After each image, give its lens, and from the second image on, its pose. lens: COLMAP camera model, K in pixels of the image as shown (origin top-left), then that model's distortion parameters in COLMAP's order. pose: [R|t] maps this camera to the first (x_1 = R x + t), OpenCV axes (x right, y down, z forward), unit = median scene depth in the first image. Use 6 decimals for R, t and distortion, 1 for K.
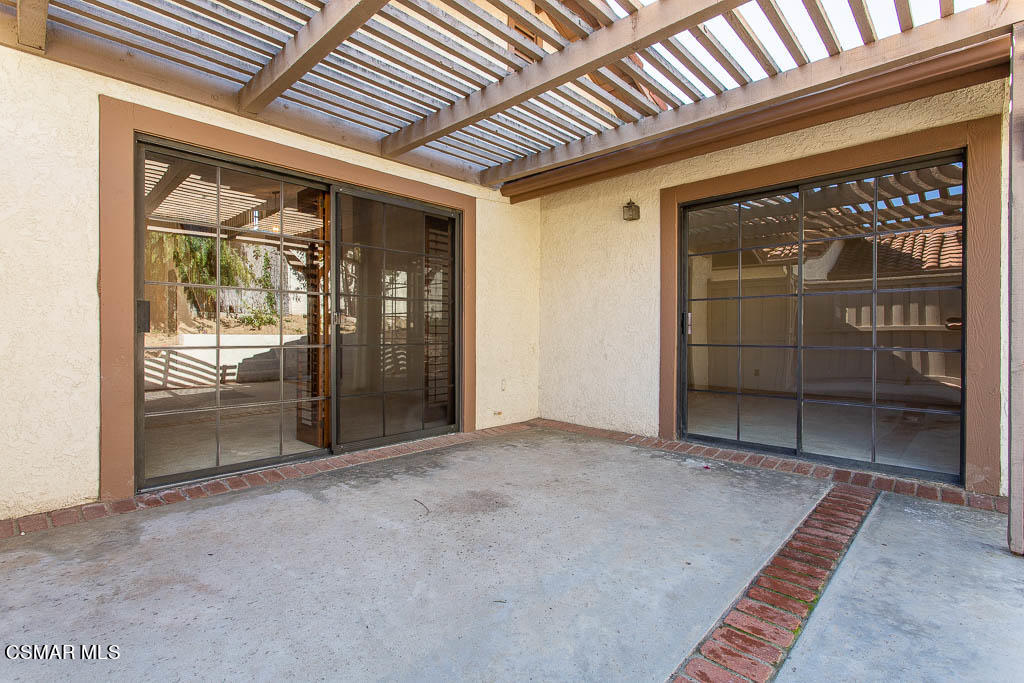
lens RADIAL K [[479.6, 0, 508.5], [0, 479.6, 335.9], [0, 0, 1]] dist [0.004330, 0.000346]
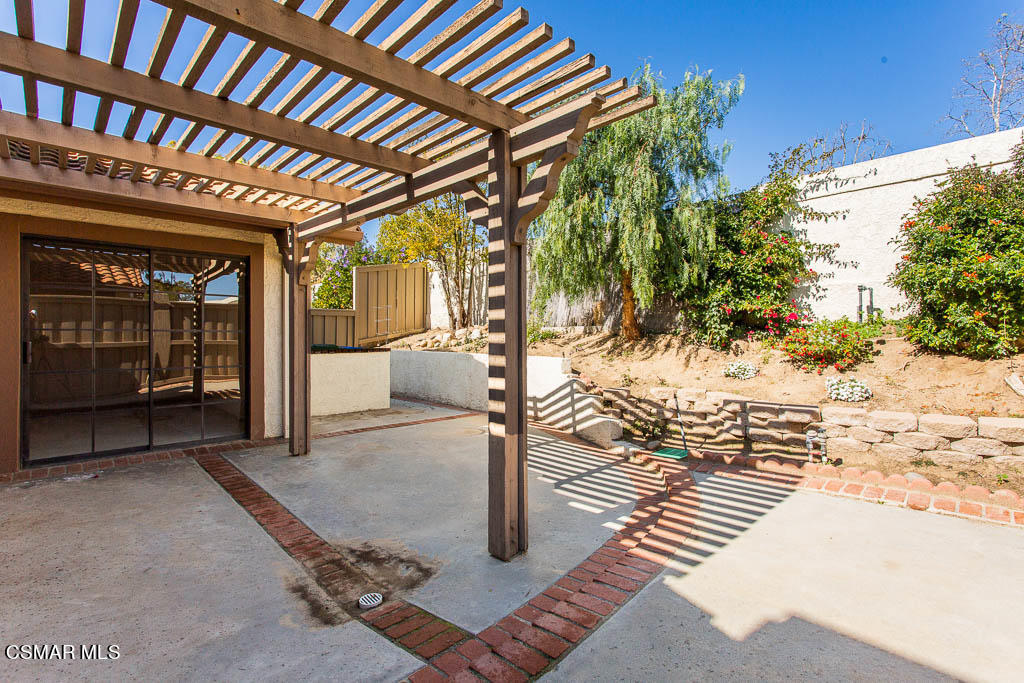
lens RADIAL K [[479.6, 0, 508.5], [0, 479.6, 335.9], [0, 0, 1]] dist [0.004330, 0.000346]
pose [[0.041344, -0.000819, 0.999145, -0.928619], [0.002341, 0.999997, 0.000723, -0.090933], [-0.999142, 0.002309, 0.041346, -0.084493]]
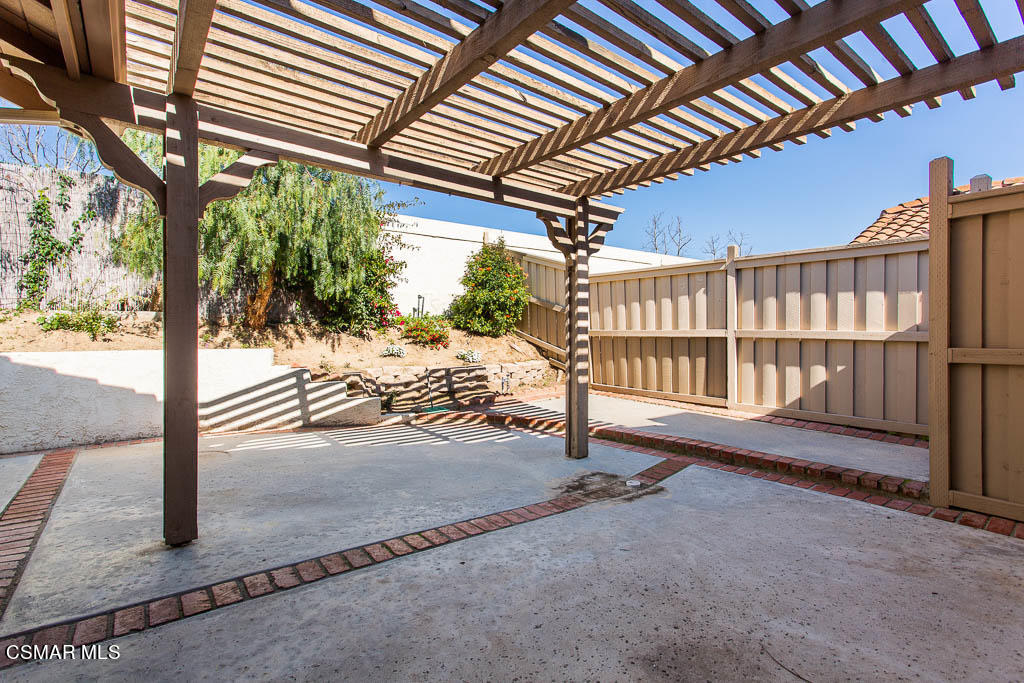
lens RADIAL K [[479.6, 0, 508.5], [0, 479.6, 335.9], [0, 0, 1]] dist [0.004330, 0.000346]
pose [[-0.989855, -0.004877, 0.141998, 0.082217], [-0.003343, 0.999934, 0.011034, -0.061758], [-0.142042, 0.010447, -0.989805, 1.625926]]
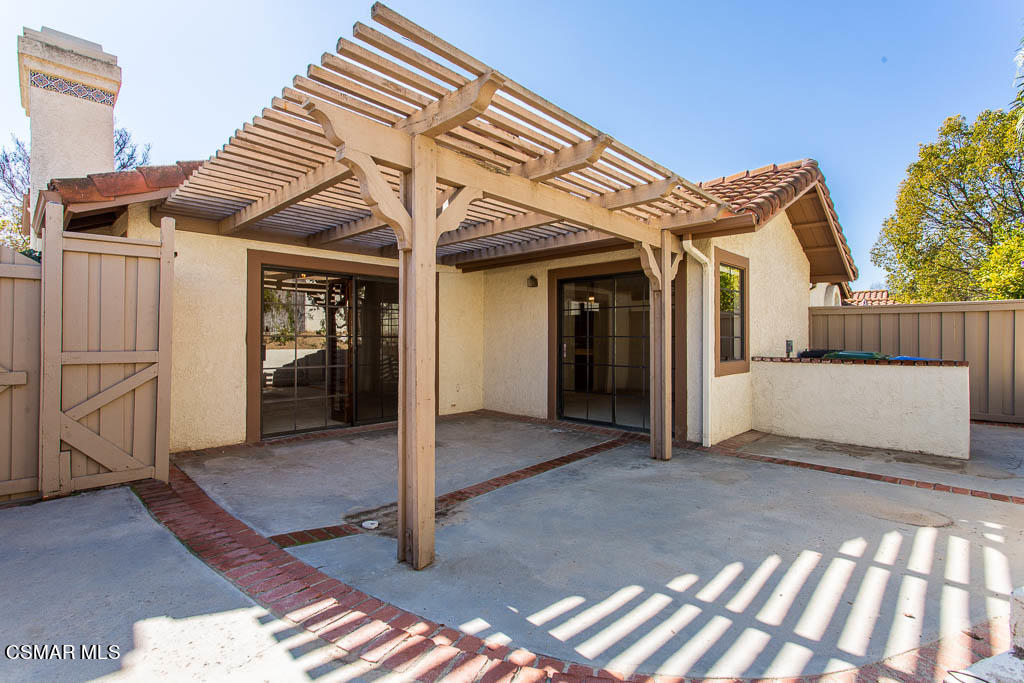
lens RADIAL K [[479.6, 0, 508.5], [0, 479.6, 335.9], [0, 0, 1]] dist [0.004330, 0.000346]
pose [[0.999995, -0.000814, 0.002901, 0.273057], [0.000842, 0.999952, -0.009804, -0.094177], [-0.002893, 0.009806, 0.999948, -1.050645]]
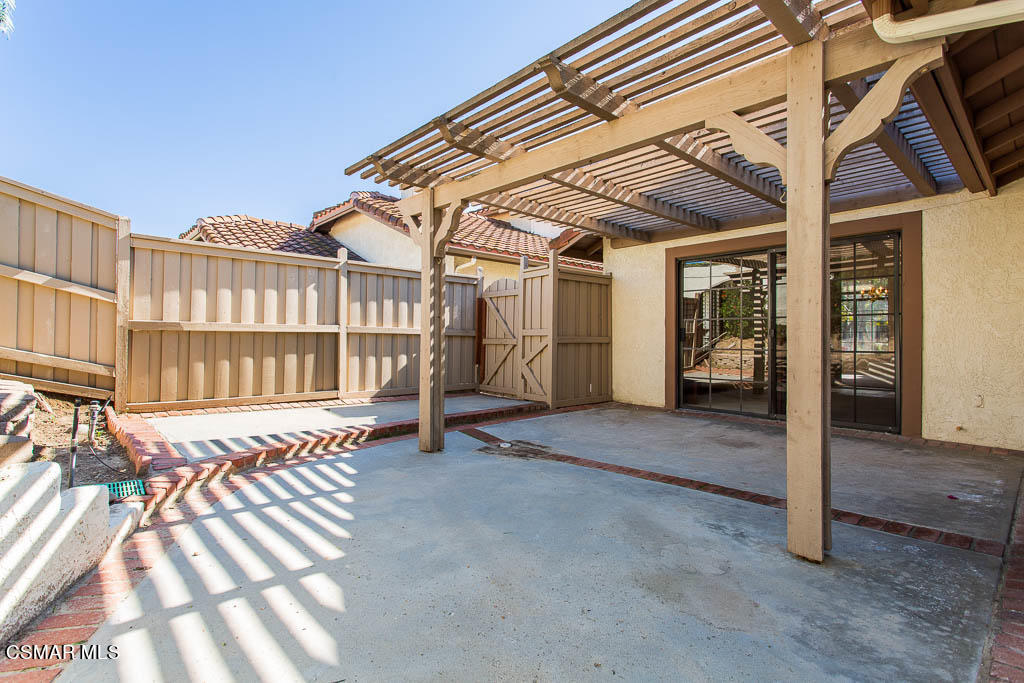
lens RADIAL K [[494.1, 0, 512.0], [0, 494.1, 341.5], [0, 0, 1]] dist [0.002508, 0.000580]
pose [[-0.057619, 0.002267, -0.998336, 1.738272], [-0.008243, 0.999962, 0.002746, -0.007702], [0.998305, 0.008388, -0.057599, 0.320059]]
